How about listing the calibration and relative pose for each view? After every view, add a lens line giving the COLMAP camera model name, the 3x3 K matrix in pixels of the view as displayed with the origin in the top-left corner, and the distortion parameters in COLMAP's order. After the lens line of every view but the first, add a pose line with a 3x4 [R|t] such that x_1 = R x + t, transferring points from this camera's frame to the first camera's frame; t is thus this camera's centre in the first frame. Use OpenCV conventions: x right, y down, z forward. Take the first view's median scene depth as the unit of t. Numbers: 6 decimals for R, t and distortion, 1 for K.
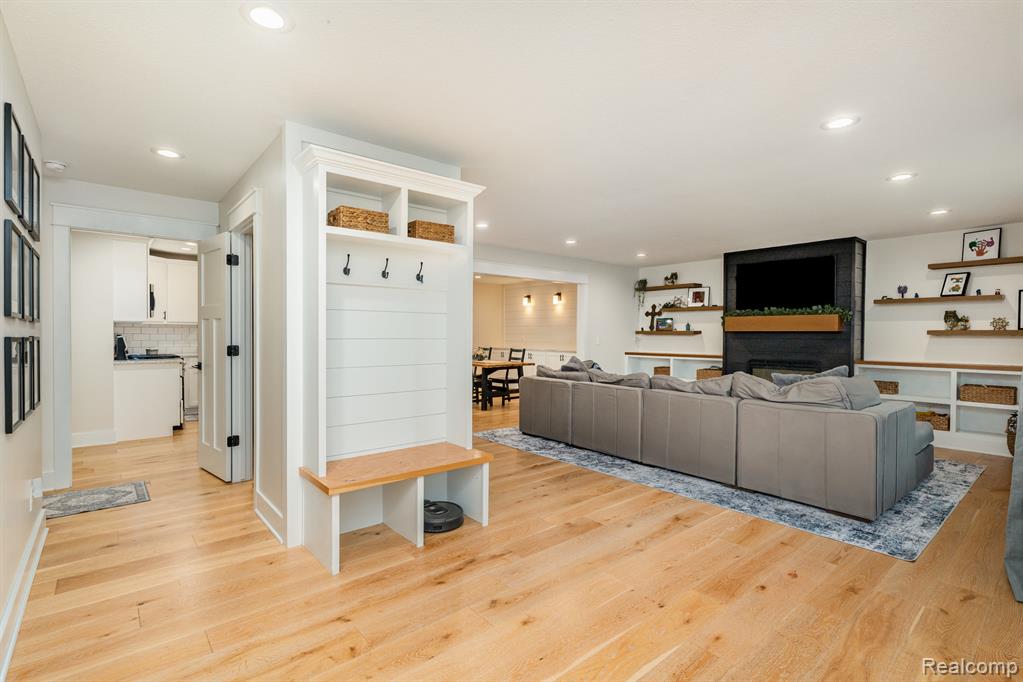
lens RADIAL K [[486.6, 0, 511.5], [0, 486.6, 341.0], [0, 0, 1]] dist [-0.000711, -0.000078]
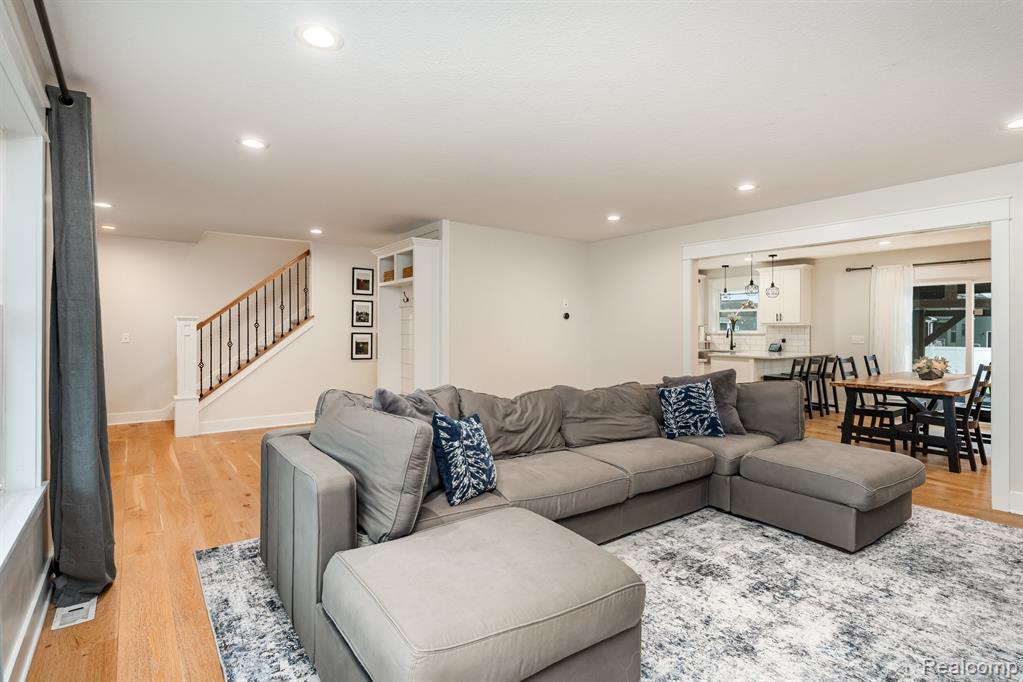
lens RADIAL K [[502.9, 0, 512.1], [0, 502.9, 326.3], [0, 0, 1]] dist [-0.000431, -0.000062]
pose [[-0.065182, -0.010338, -0.997820, 1.511067], [-0.020452, 0.999750, -0.009022, -0.024591], [0.997664, 0.019820, -0.065377, 1.413950]]
